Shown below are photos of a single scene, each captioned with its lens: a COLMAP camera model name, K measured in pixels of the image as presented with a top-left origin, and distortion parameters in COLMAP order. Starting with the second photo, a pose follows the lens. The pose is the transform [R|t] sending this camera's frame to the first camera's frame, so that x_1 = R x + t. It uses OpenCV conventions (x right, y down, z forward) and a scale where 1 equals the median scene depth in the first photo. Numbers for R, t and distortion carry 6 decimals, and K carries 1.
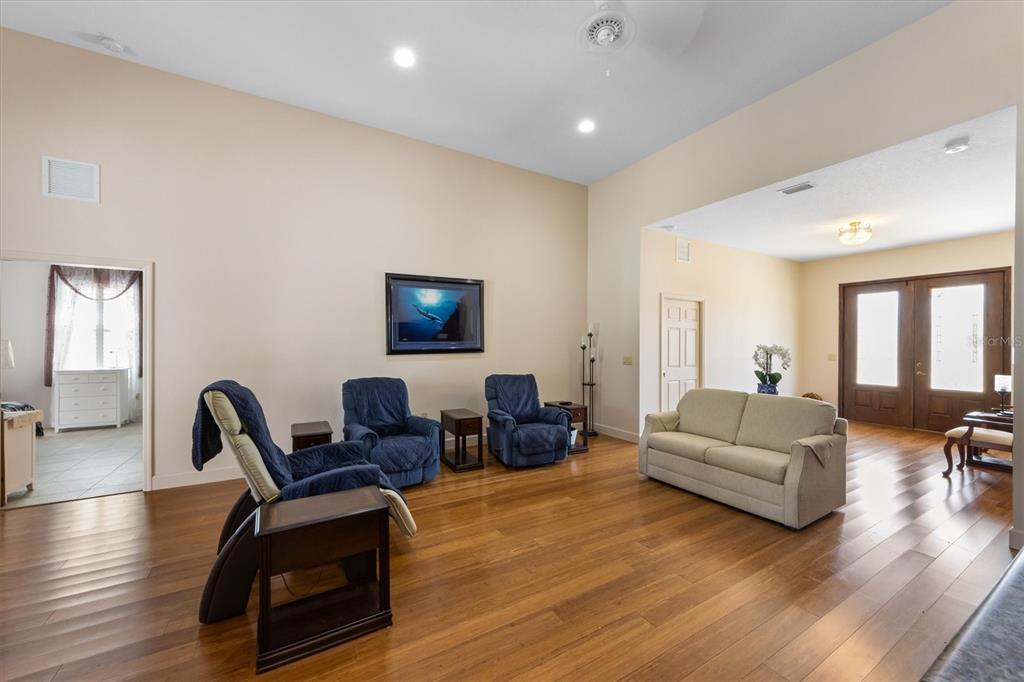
lens RADIAL K [[388.4, 0, 509.1], [0, 388.4, 342.9], [0, 0, 1]] dist [0.002945, 0.000349]
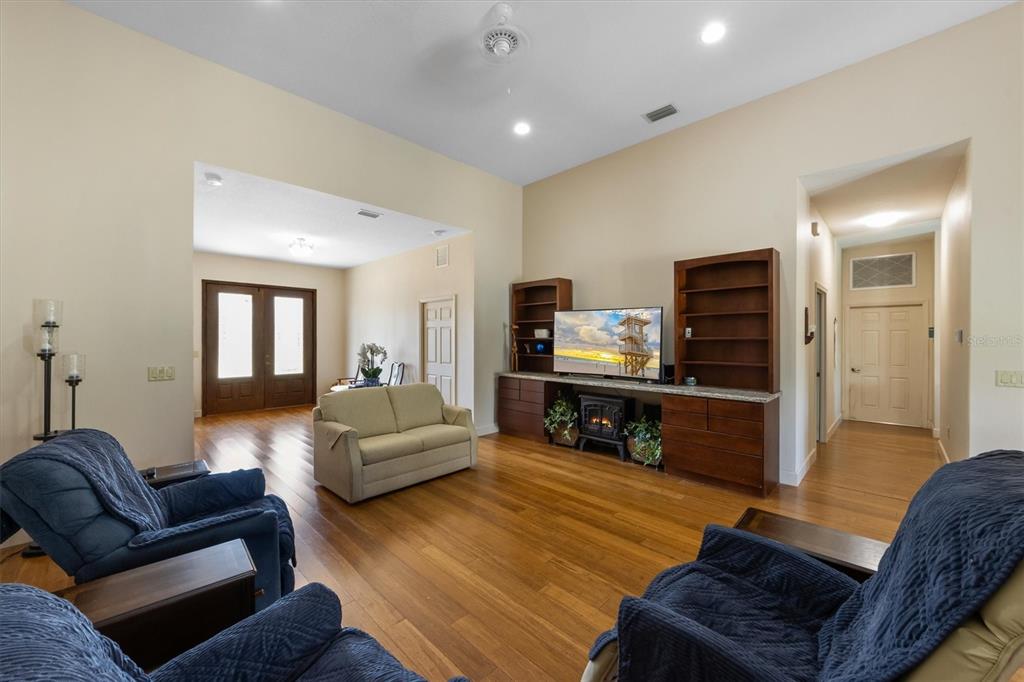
lens RADIAL K [[388.9, 0, 510.5], [0, 388.9, 334.3], [0, 0, 1]] dist [-0.003236, -0.000279]
pose [[-0.251371, 0.004853, 0.967879, -0.333475], [-0.004864, 0.999968, -0.006277, -0.010663], [-0.967879, -0.006285, -0.251340, 0.543076]]
